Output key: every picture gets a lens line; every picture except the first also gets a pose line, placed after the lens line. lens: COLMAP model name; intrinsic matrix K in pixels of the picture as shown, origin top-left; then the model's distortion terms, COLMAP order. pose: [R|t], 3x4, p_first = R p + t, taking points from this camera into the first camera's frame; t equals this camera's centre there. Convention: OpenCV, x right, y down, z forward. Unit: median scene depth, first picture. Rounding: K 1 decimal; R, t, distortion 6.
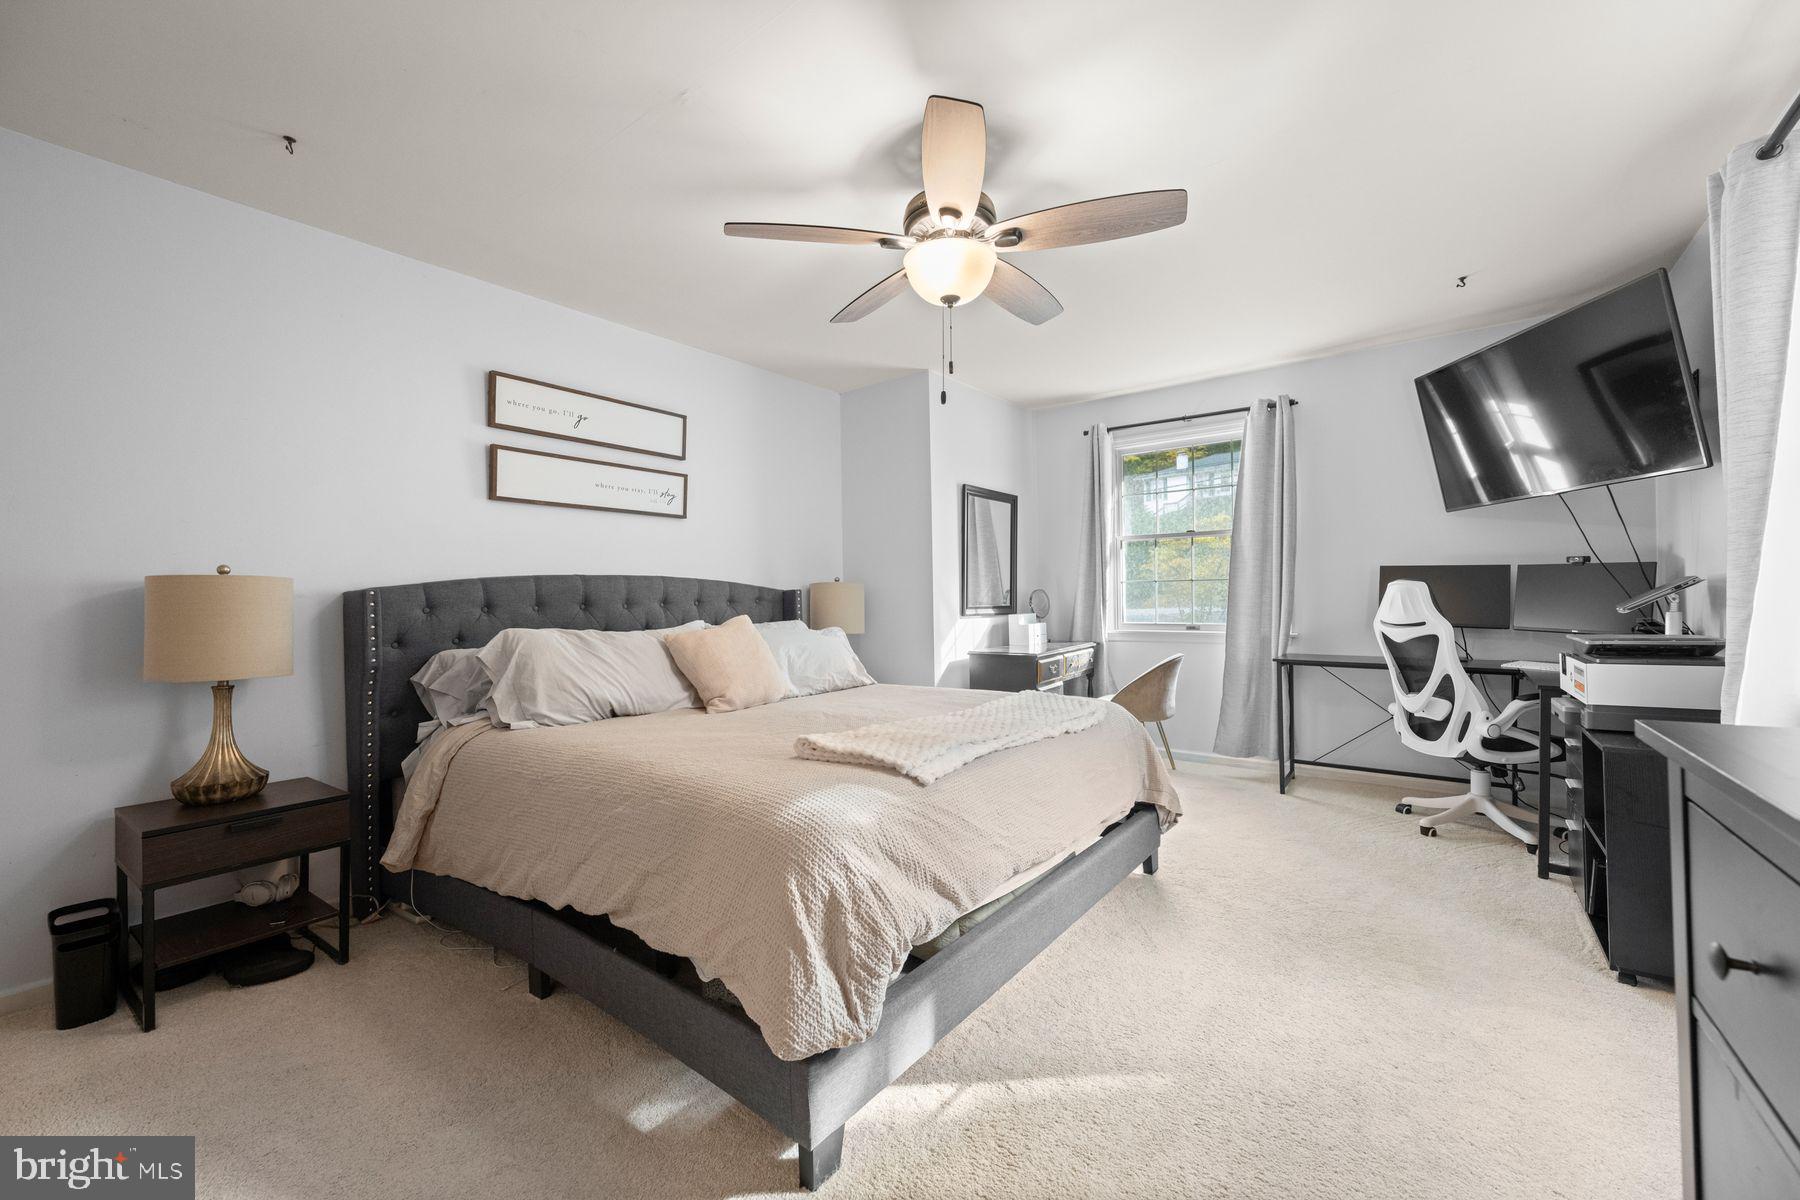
lens RADIAL K [[710.1, 0, 897.0], [0, 710.1, 596.0], [0, 0, 1]] dist [0.001241, 0.000400]
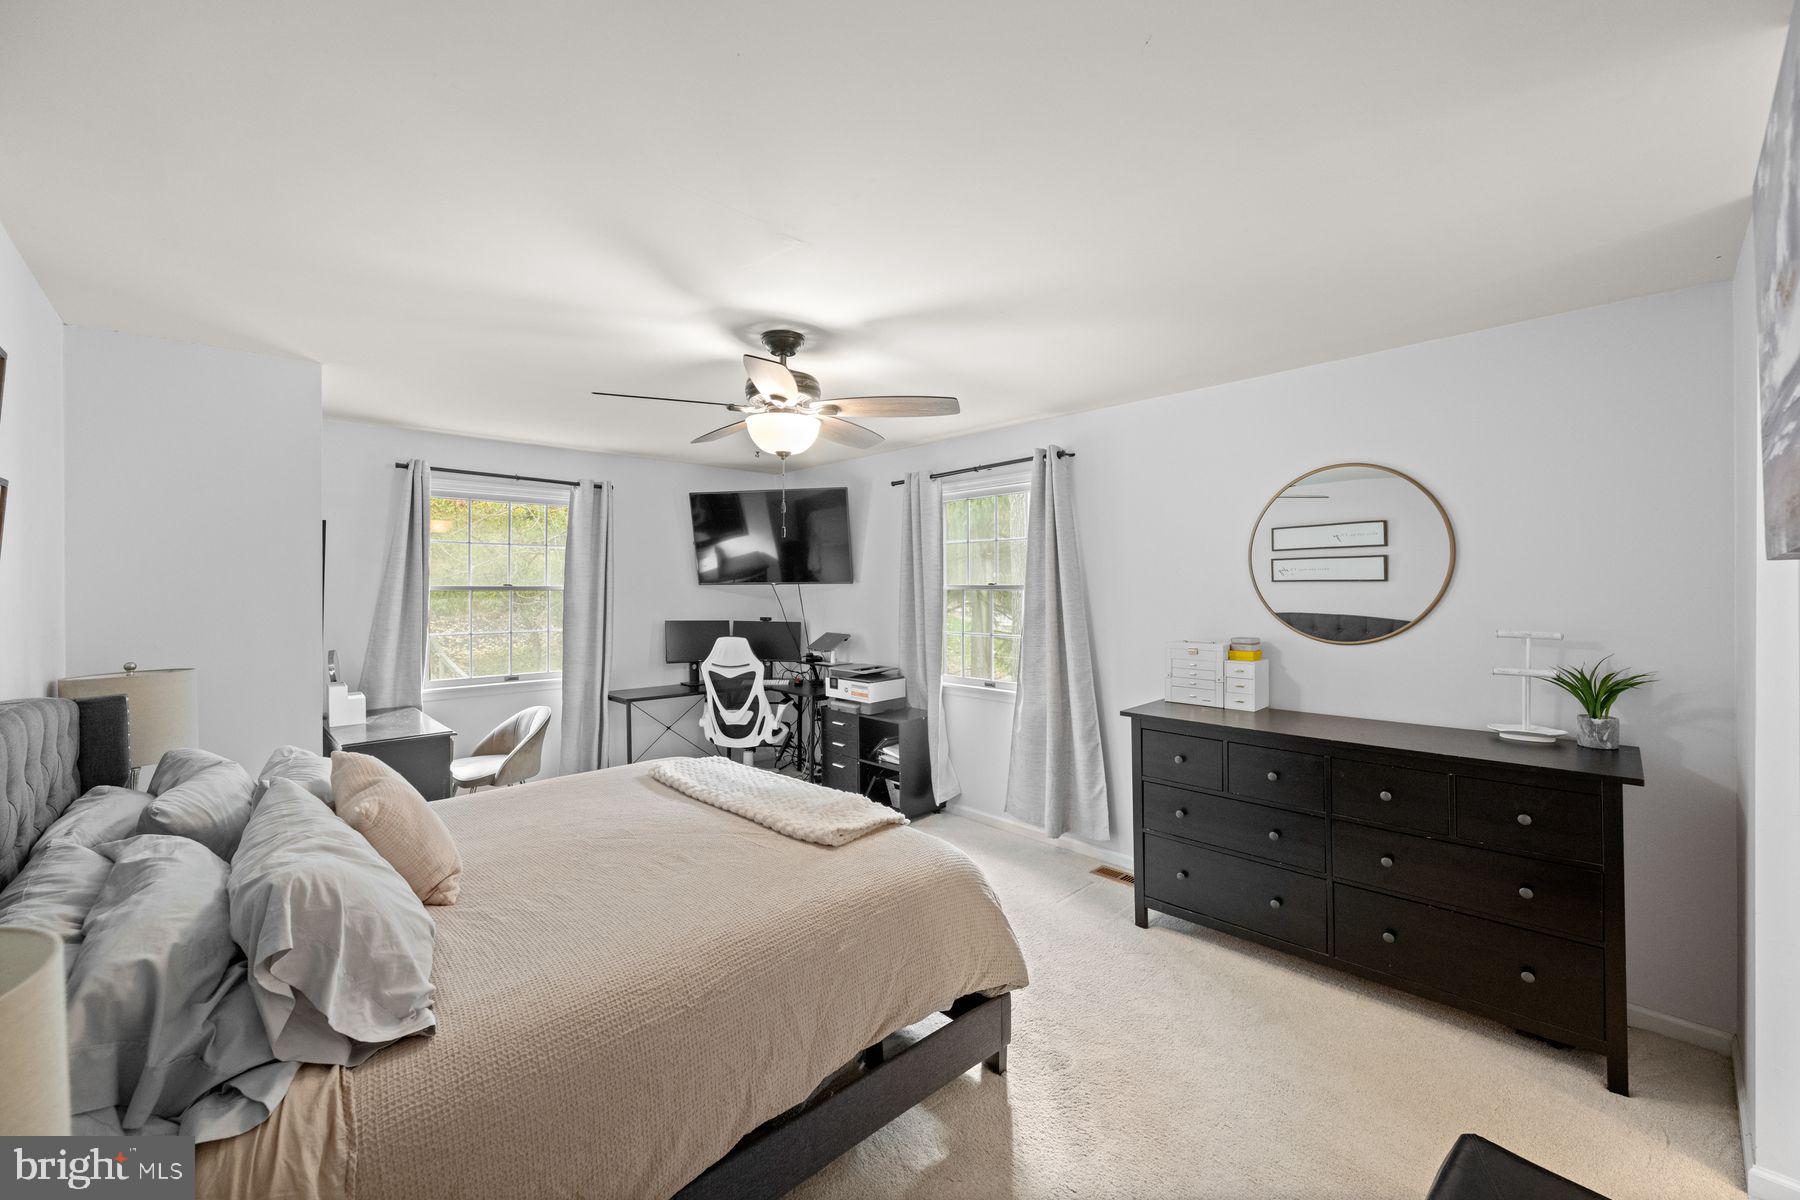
lens RADIAL K [[710.1, 0, 897.0], [0, 710.1, 596.0], [0, 0, 1]] dist [0.001241, 0.000400]
pose [[0.157720, 0.002520, 0.987481, -0.761816], [-0.007634, 0.999970, -0.001333, -0.114912], [-0.987454, -0.007329, 0.157734, 0.416843]]
